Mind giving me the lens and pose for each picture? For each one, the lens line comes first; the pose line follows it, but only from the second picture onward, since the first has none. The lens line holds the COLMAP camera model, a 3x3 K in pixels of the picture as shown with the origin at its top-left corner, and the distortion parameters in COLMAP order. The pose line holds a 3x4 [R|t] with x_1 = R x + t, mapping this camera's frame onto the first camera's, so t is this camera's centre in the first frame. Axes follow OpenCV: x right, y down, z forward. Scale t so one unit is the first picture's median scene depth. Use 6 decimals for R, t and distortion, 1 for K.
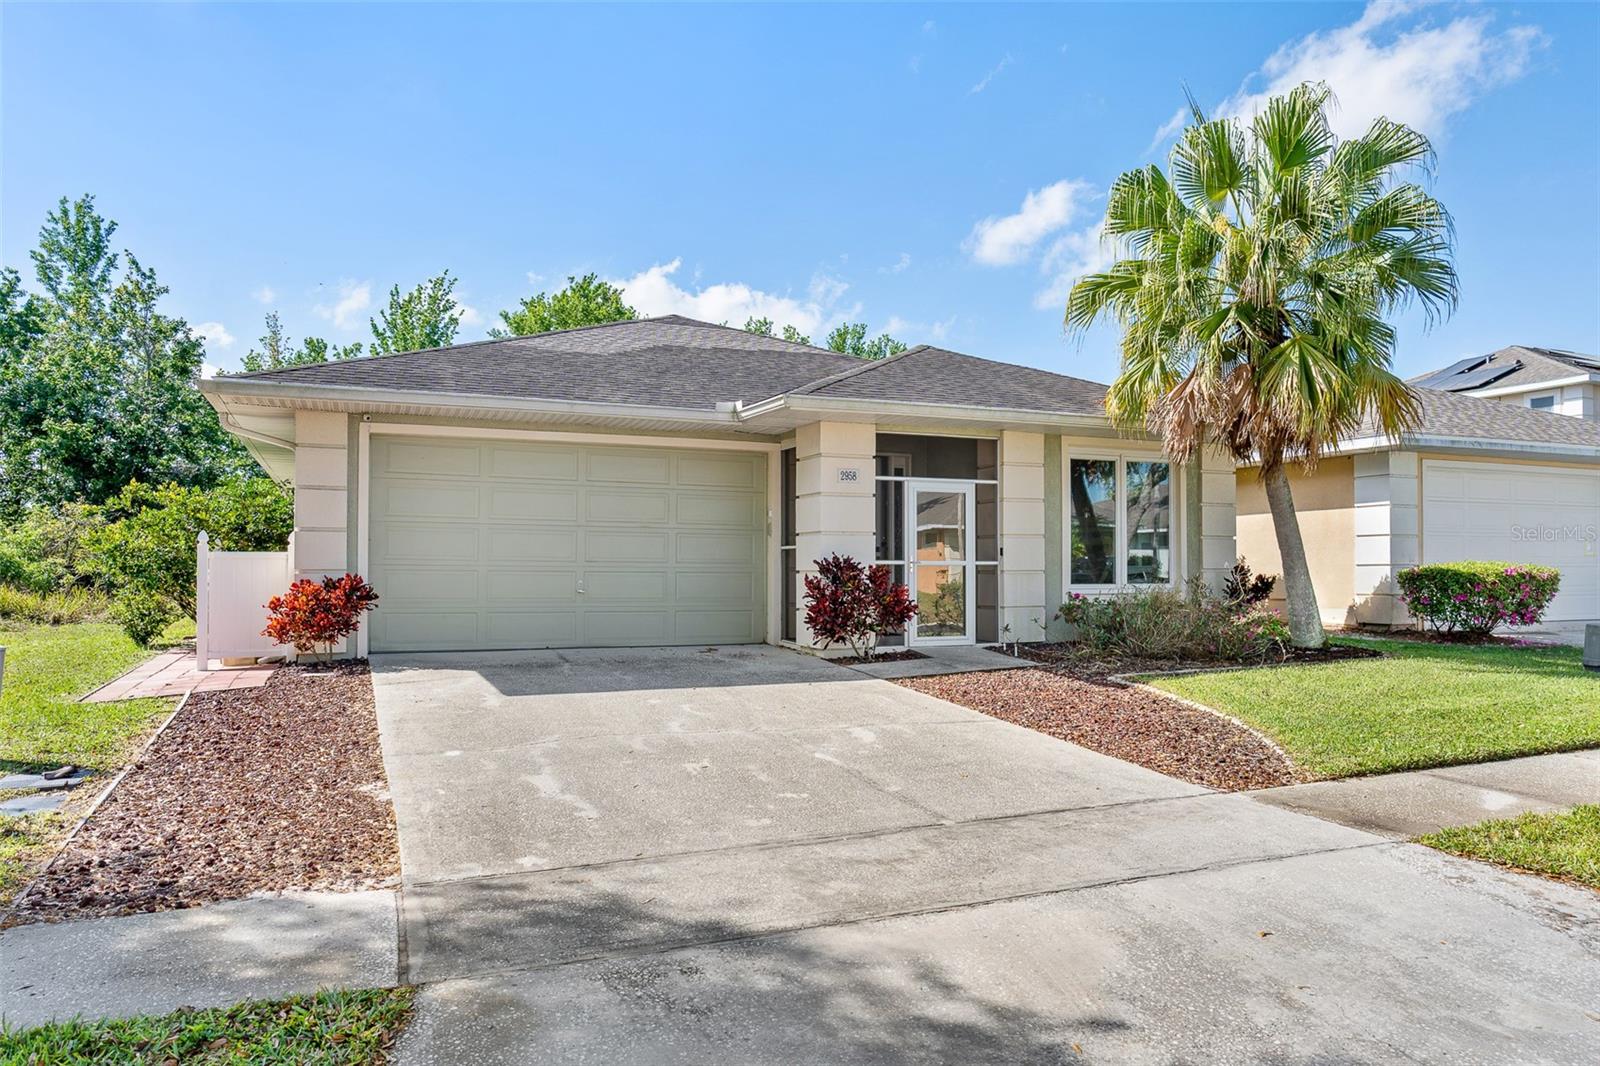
lens RADIAL K [[1060.7, 0, 795.0], [0, 1060.7, 560.0], [0, 0, 1]] dist [0.002618, -0.002435]
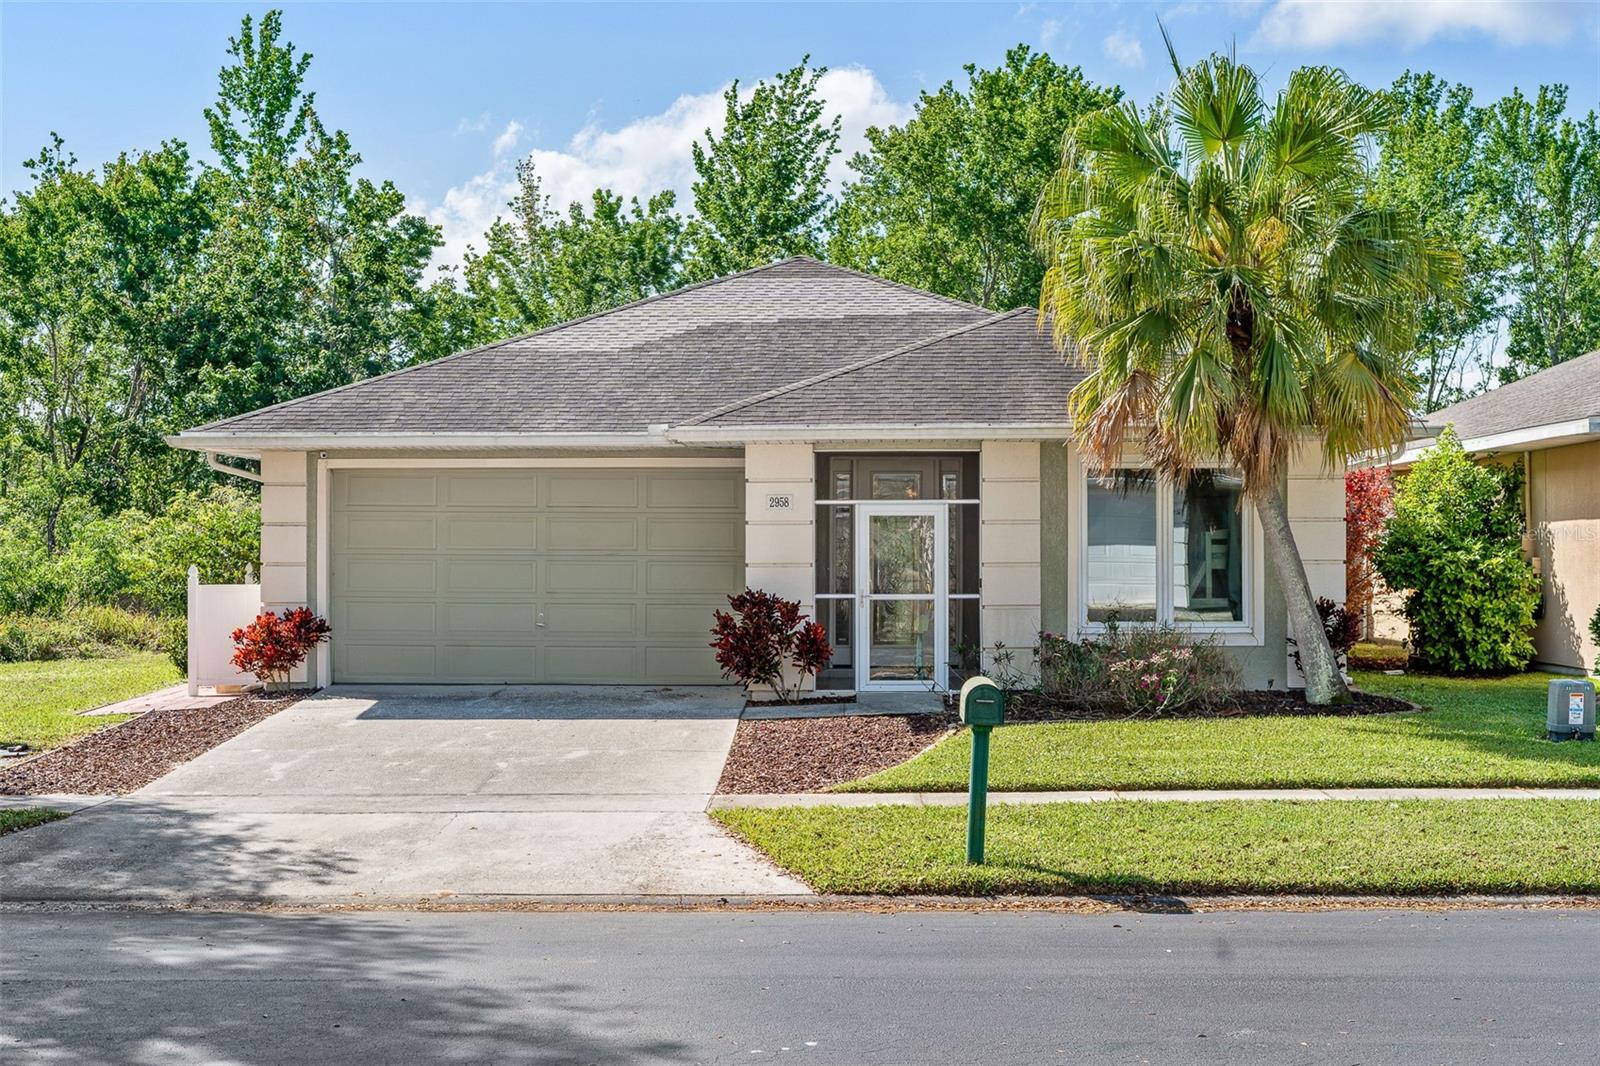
lens RADIAL K [[2379.7, 0, 800.0], [0, 2379.7, 533.0], [0, 0, 1]] dist [-0.021190, 0.052845]
pose [[0.913561, -0.004817, -0.406673, 0.863280], [0.005725, 0.999983, 0.001016, -0.052276], [0.406661, -0.003256, 0.913573, -0.829484]]
